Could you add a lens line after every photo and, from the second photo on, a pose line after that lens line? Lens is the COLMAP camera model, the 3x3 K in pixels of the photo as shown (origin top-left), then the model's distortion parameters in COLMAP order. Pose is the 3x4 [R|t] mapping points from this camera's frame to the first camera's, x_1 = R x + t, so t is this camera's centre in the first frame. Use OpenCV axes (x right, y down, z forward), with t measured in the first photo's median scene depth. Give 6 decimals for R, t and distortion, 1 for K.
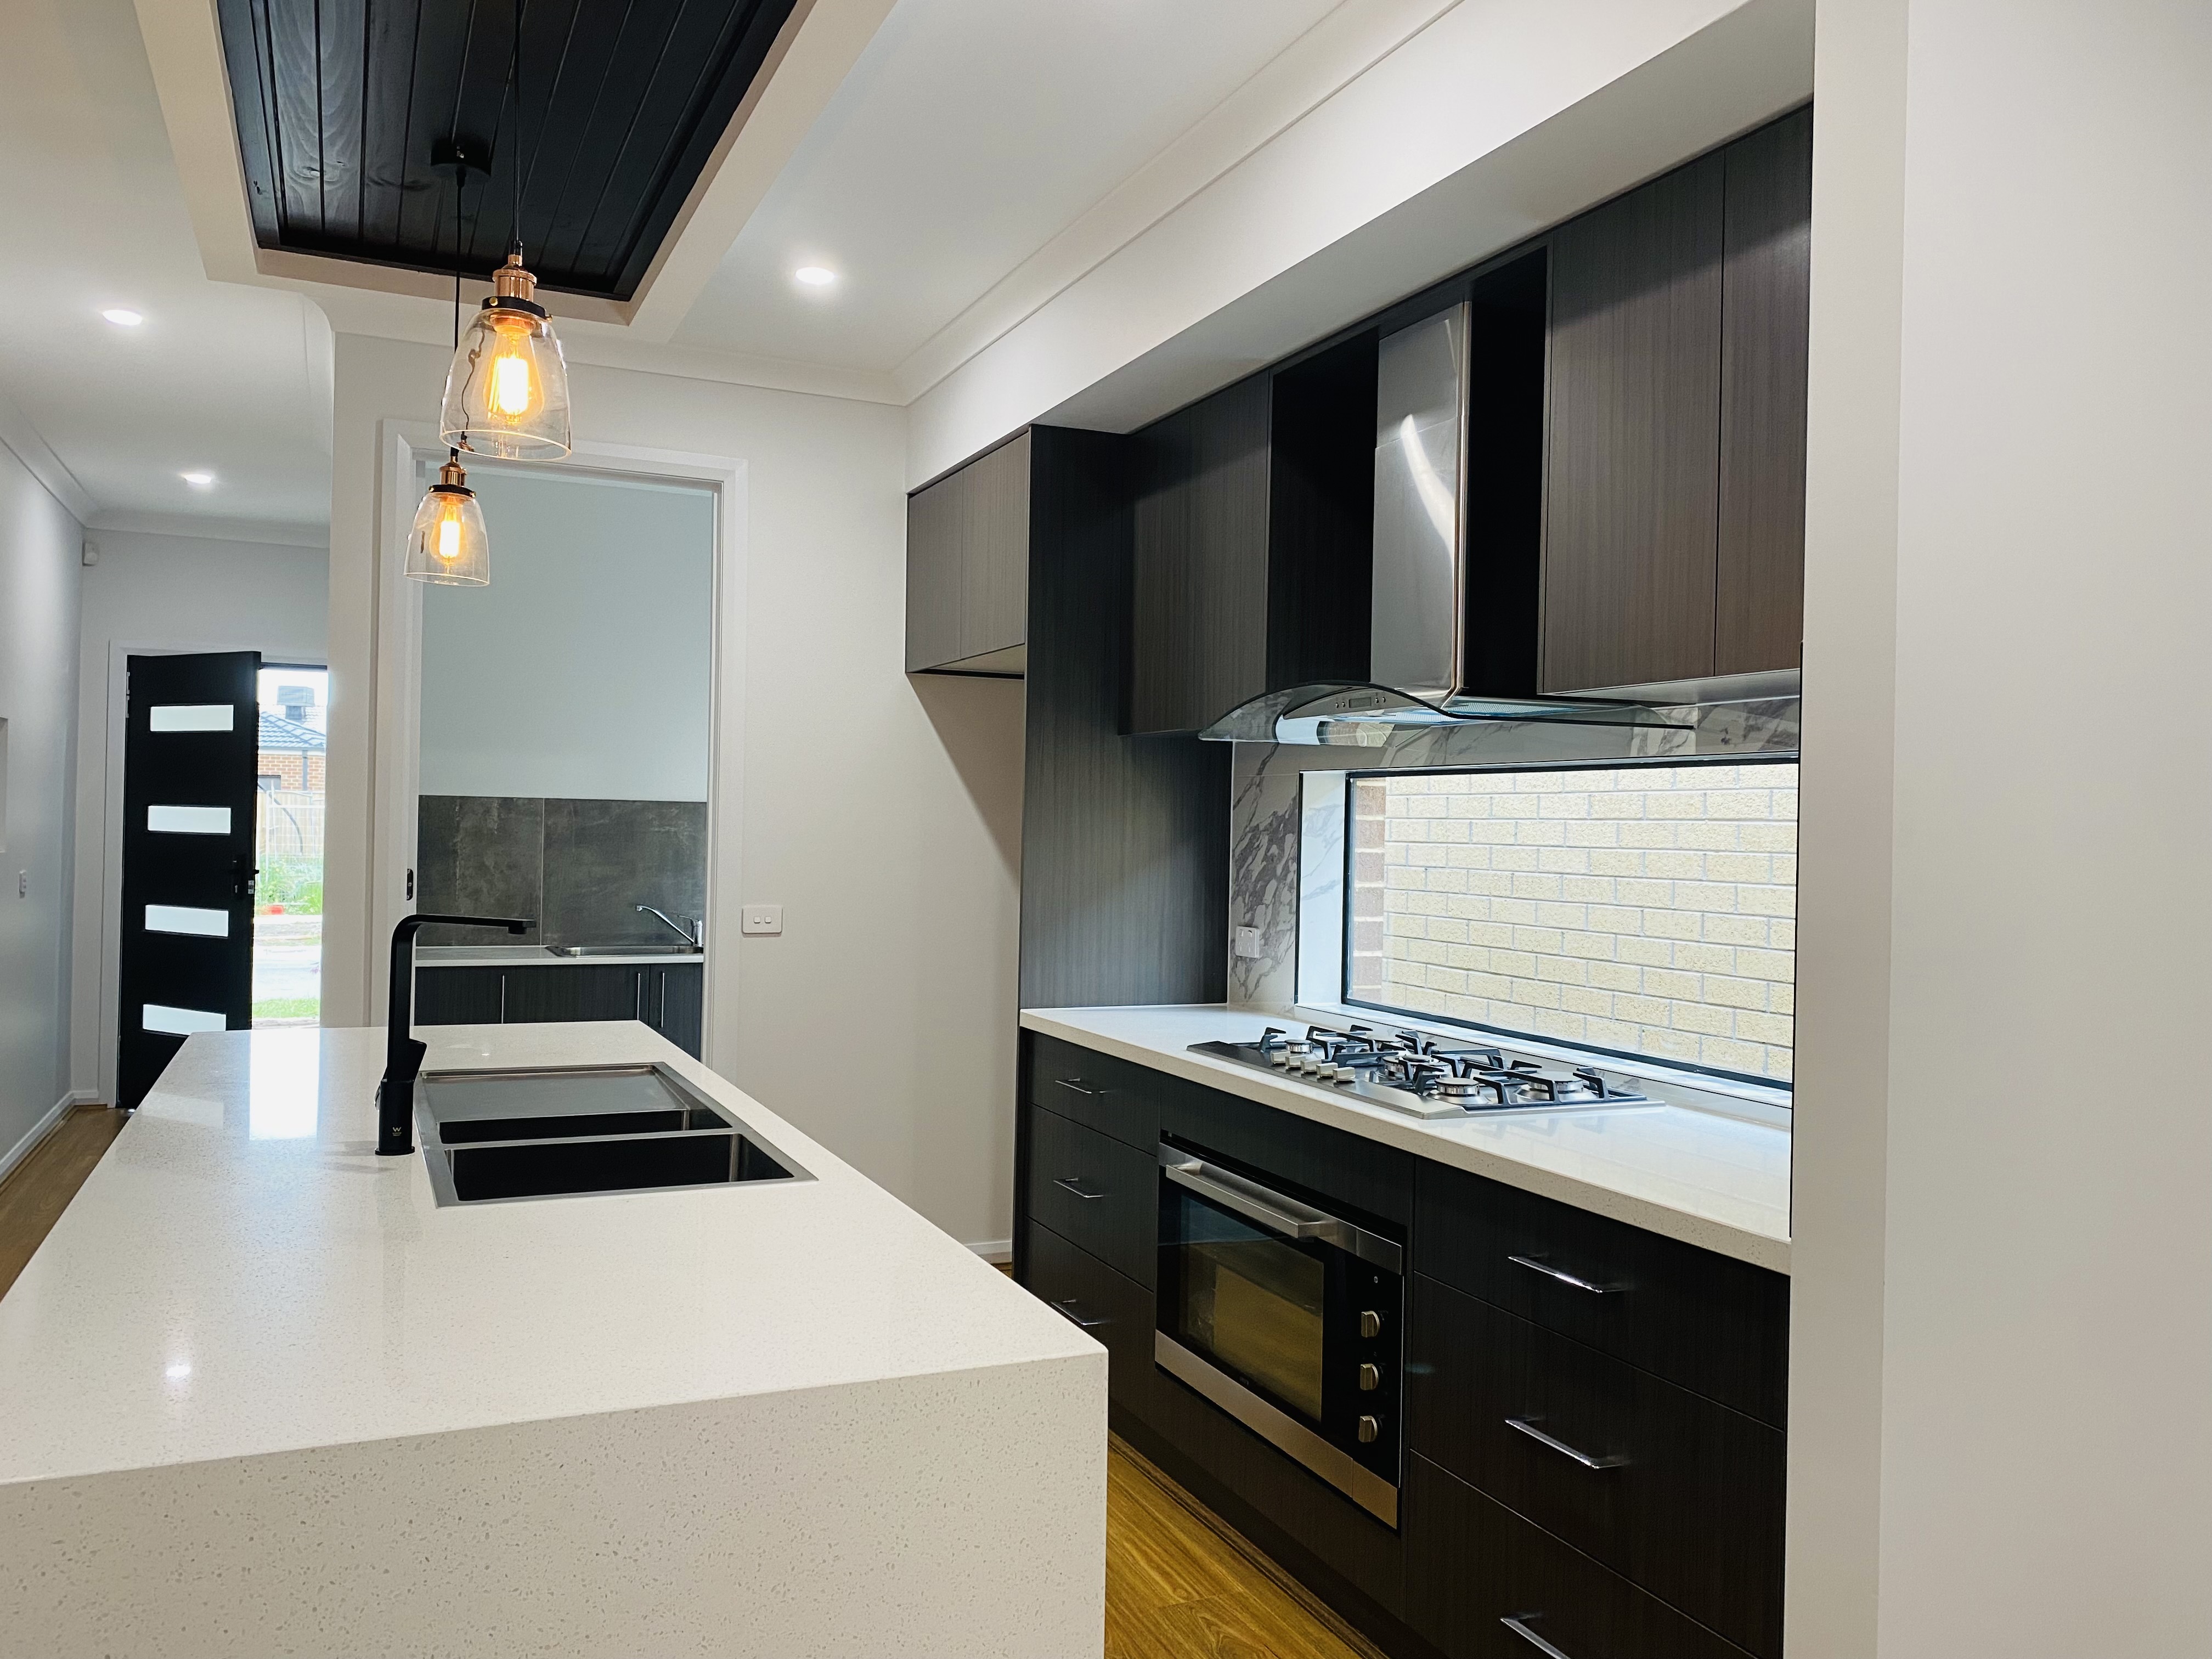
lens RADIAL K [[1689.4, 0, 1089.5], [0, 1689.4, 813.4], [0, 0, 1]] dist [0.051942, -0.029638]
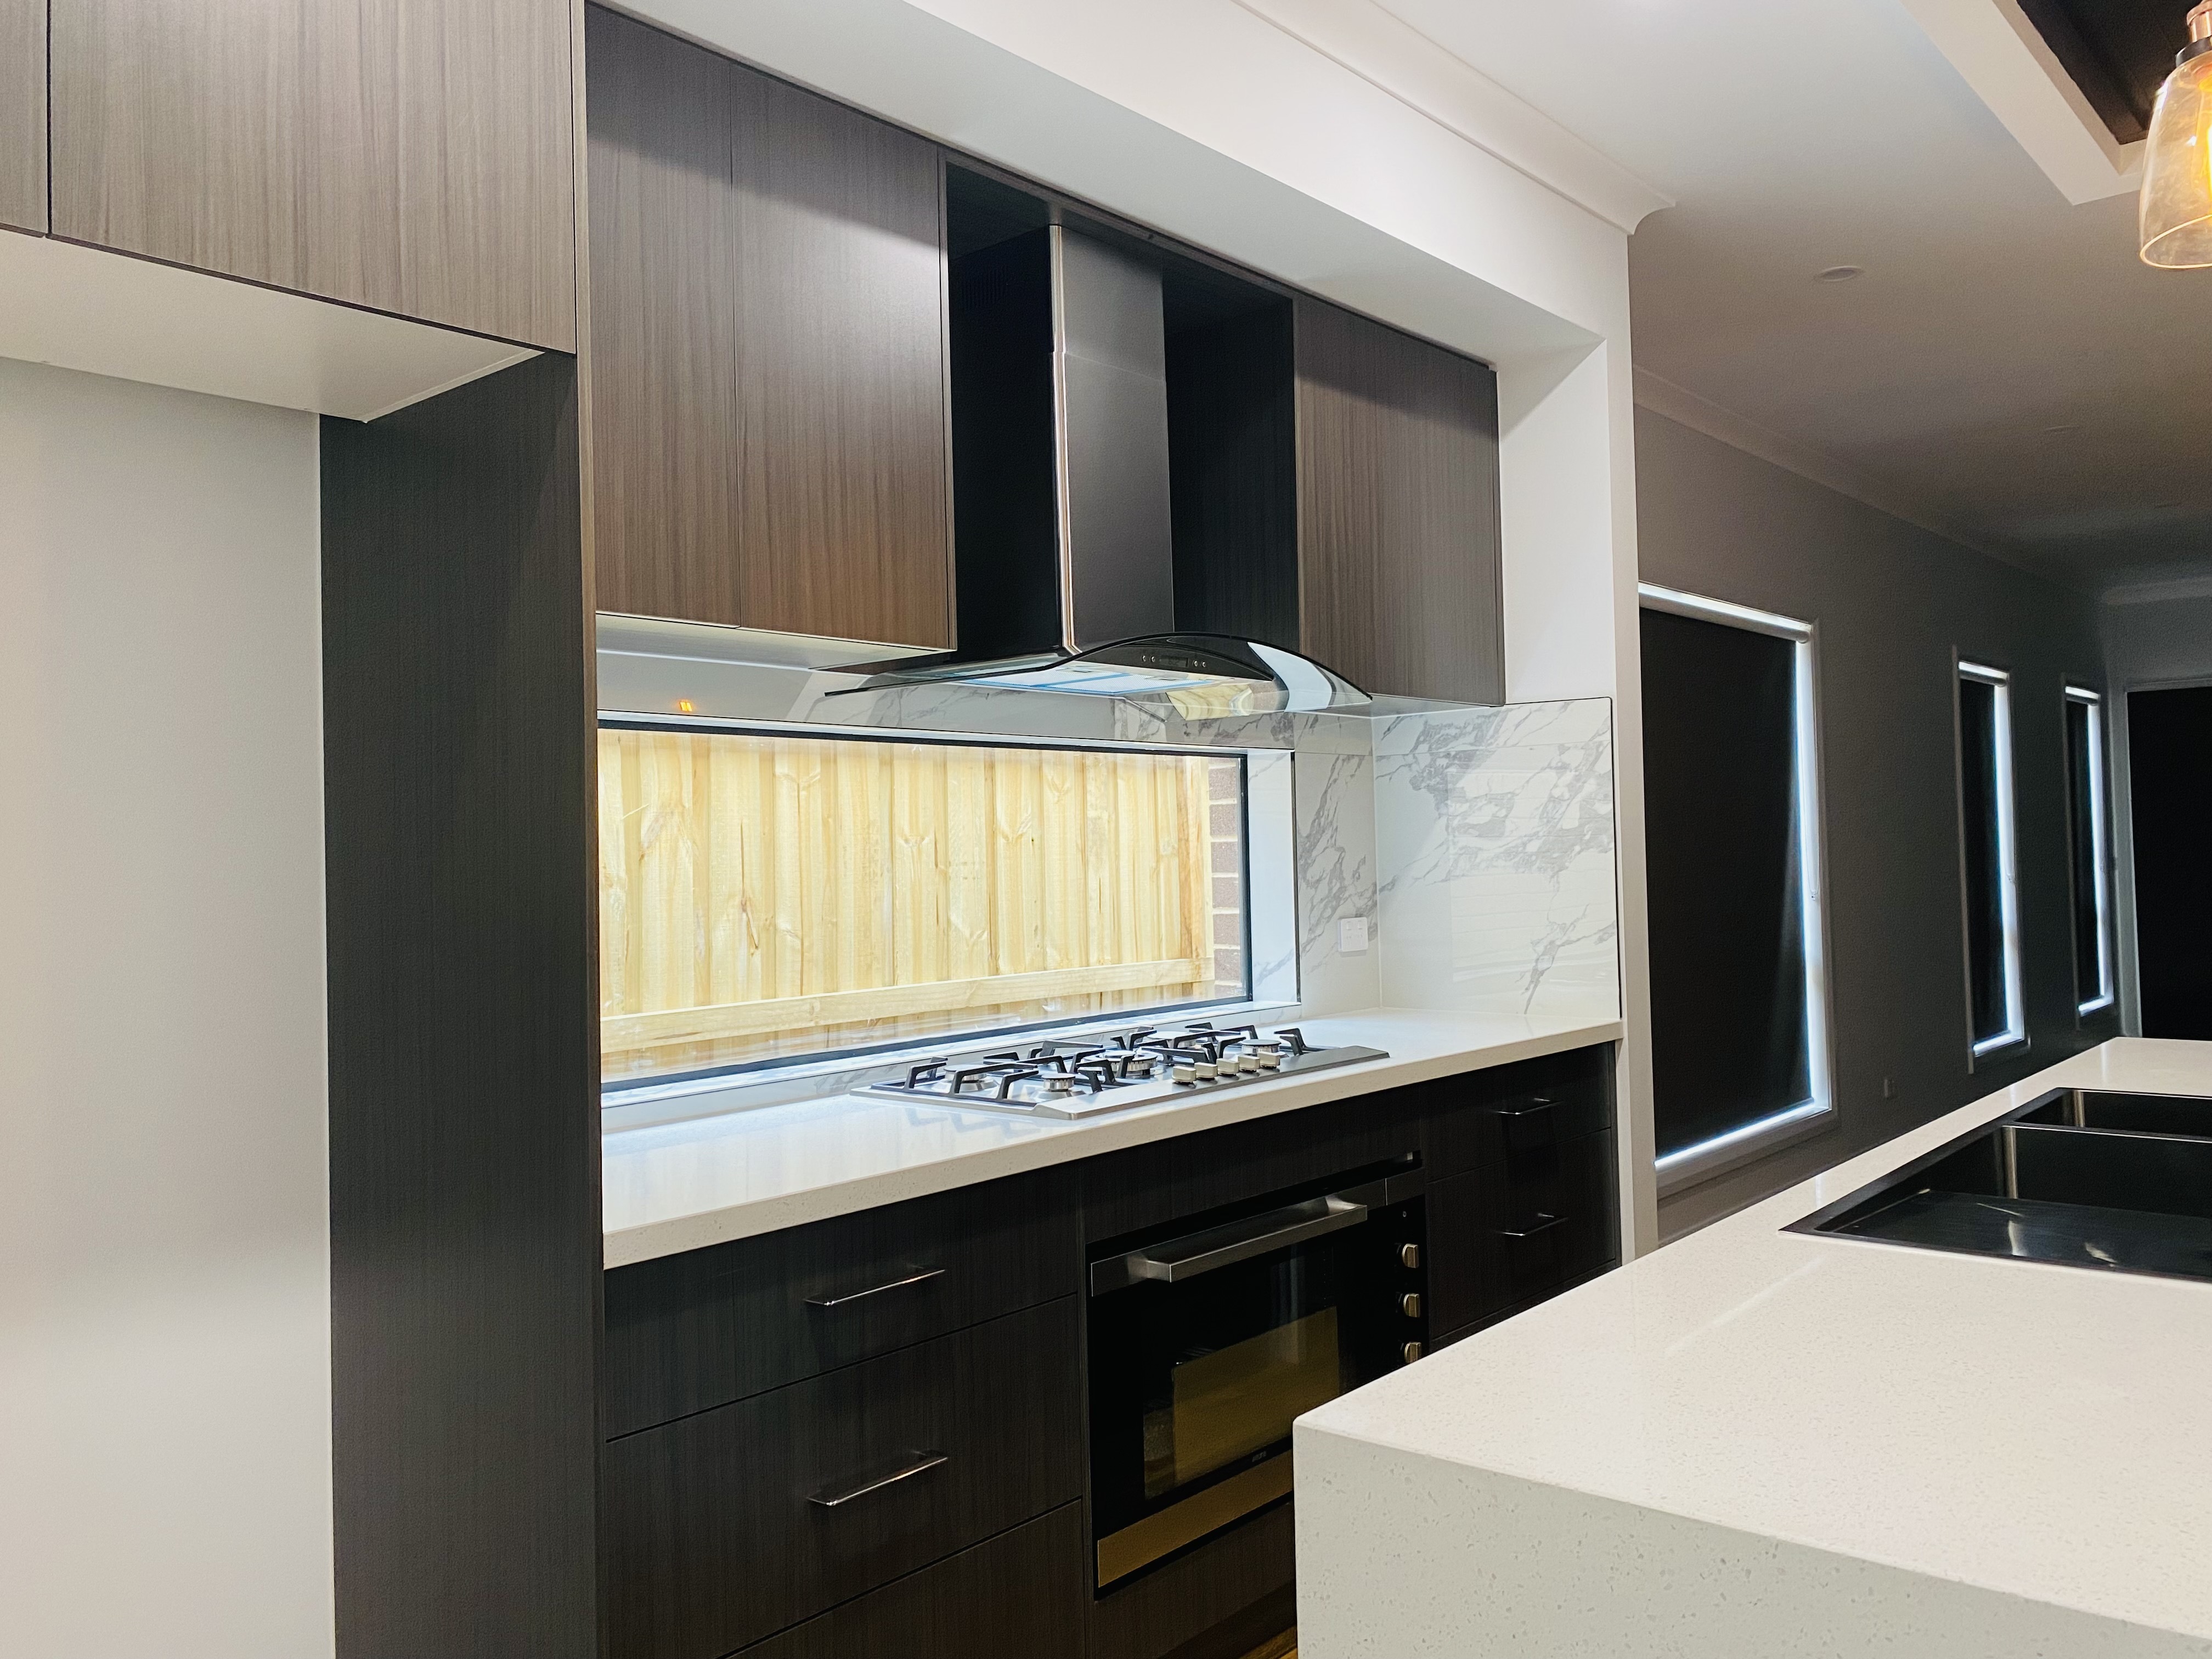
lens RADIAL K [[1689.4, 0, 1108.7], [0, 1689.4, 817.5], [0, 0, 1]] dist [0.051942, -0.029638]
pose [[-0.422373, 0.002436, 0.906419, -0.481308], [0.008399, 0.999964, 0.001226, 0.011107], [-0.906383, 0.008131, -0.422378, 1.062381]]
